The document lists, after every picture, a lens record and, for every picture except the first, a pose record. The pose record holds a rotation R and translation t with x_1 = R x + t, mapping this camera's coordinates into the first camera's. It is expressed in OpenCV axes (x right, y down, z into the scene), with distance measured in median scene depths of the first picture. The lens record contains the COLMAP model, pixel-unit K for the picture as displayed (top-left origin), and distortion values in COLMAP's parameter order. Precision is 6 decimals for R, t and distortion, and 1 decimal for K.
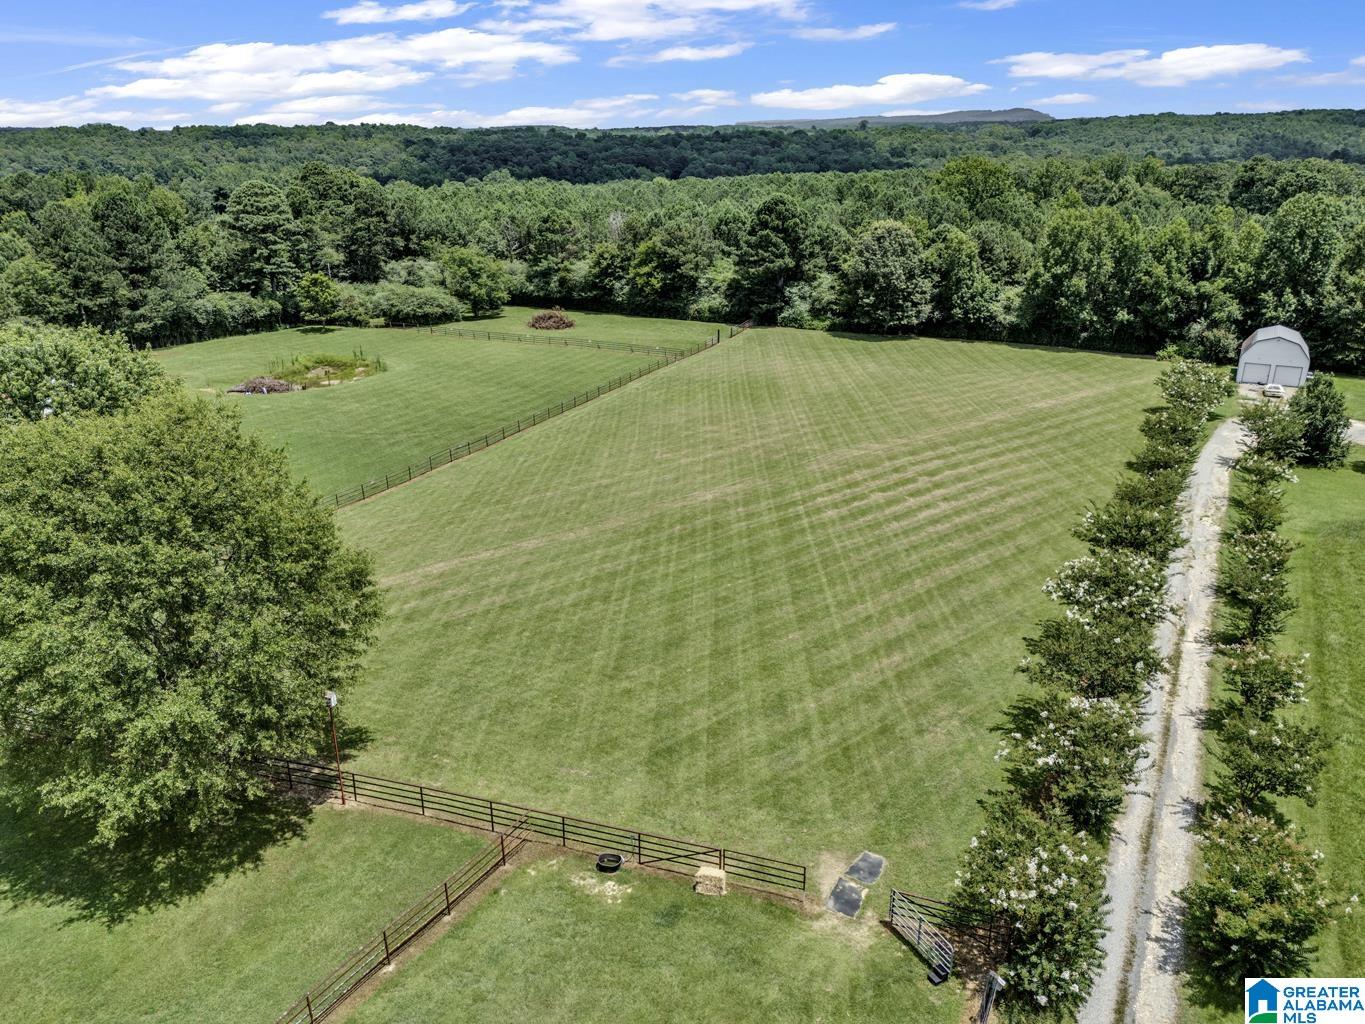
lens RADIAL K [[999.9, 0, 682.5], [0, 999.9, 512.0], [0, 0, 1]] dist [0.071104, -0.065708]
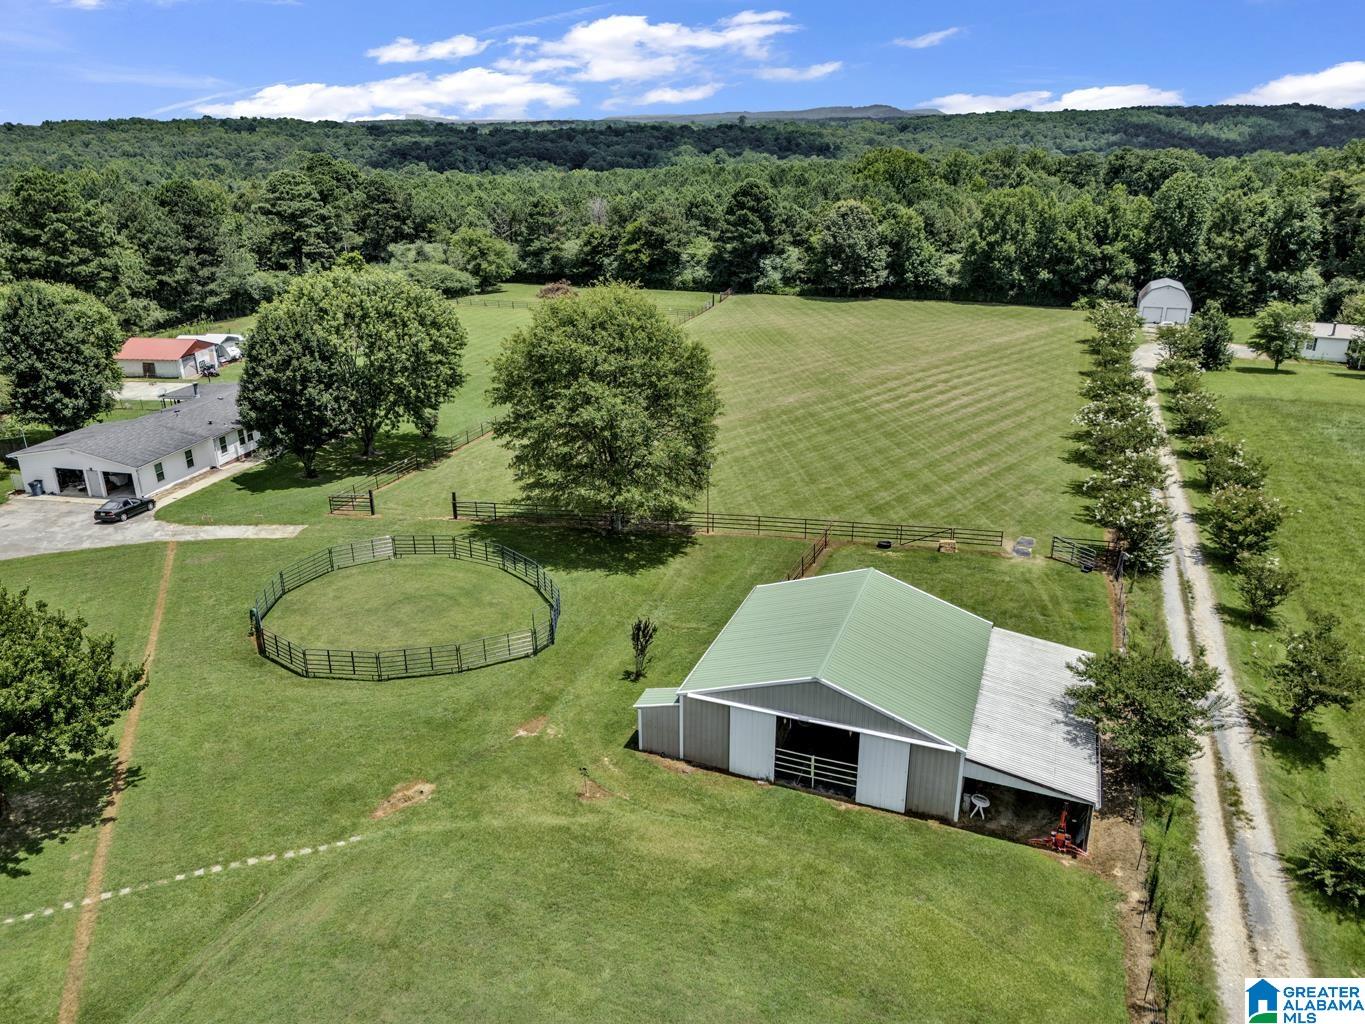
lens RADIAL K [[999.9, 0, 682.5], [0, 999.9, 512.0], [0, 0, 1]] dist [0.071104, -0.065708]
pose [[0.992373, -0.044928, 0.114788, -0.139011], [0.044430, 0.998989, 0.006902, 0.059259], [-0.114982, -0.001750, 0.993366, -0.154246]]
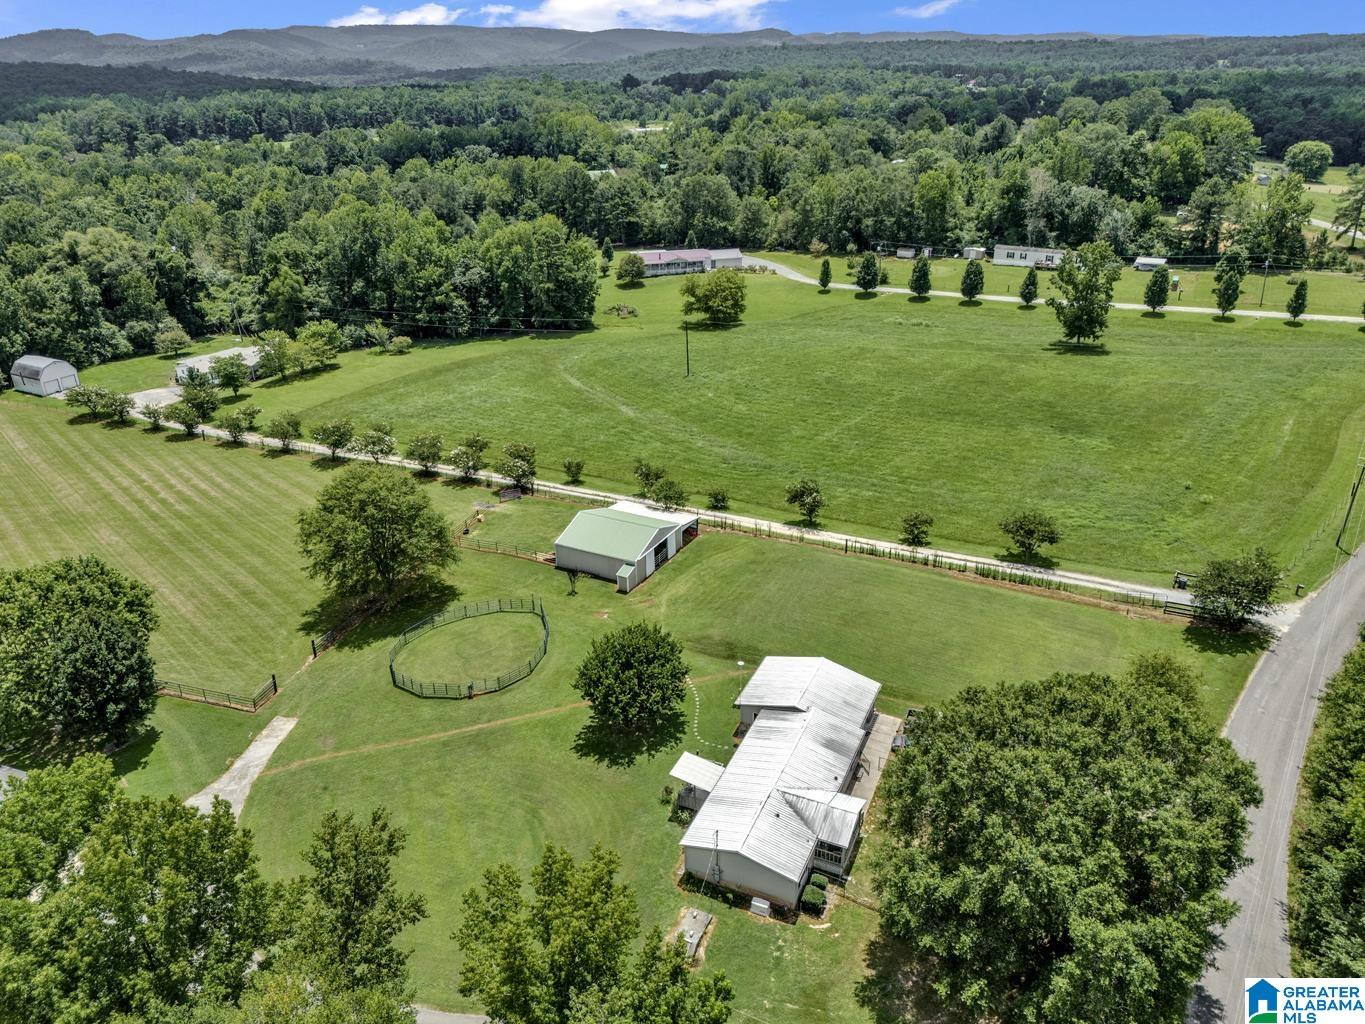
lens RADIAL K [[999.9, 0, 682.5], [0, 999.9, 512.0], [0, 0, 1]] dist [0.071104, -0.065708]
pose [[0.000213, -0.418751, 0.908101, -0.722558], [0.362785, 0.846267, 0.390152, -0.179664], [-0.931873, 0.329362, 0.152097, -0.057649]]
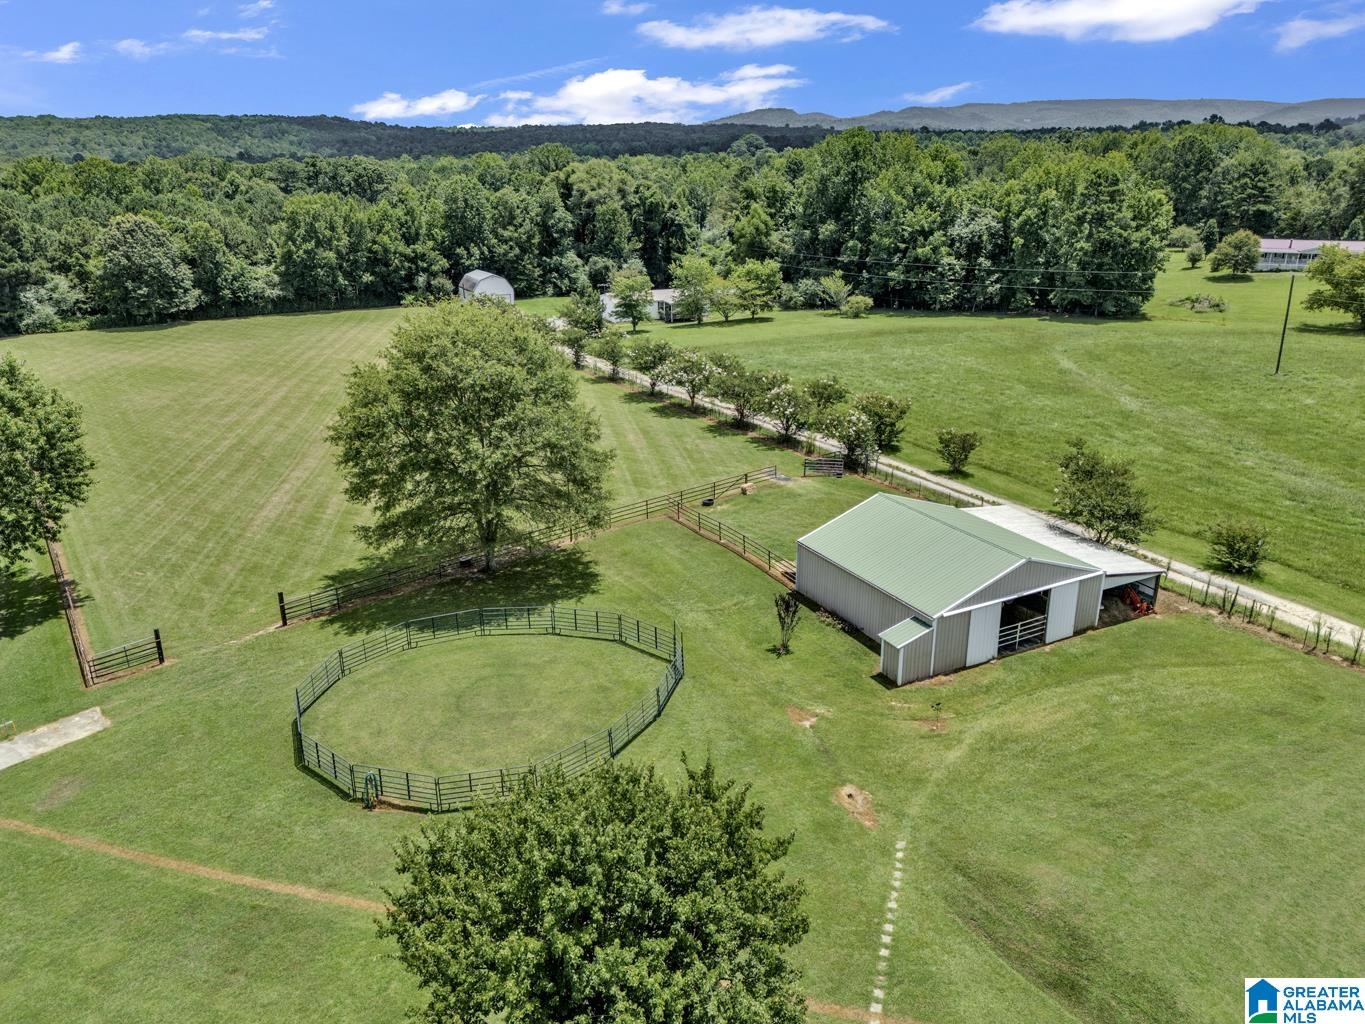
lens RADIAL K [[999.9, 0, 682.5], [0, 999.9, 512.0], [0, 0, 1]] dist [0.071104, -0.065708]
pose [[0.558558, -0.293826, 0.775680, -0.362886], [0.295824, 0.944227, 0.144651, 0.015426], [-0.774920, 0.148669, 0.614326, -0.034396]]
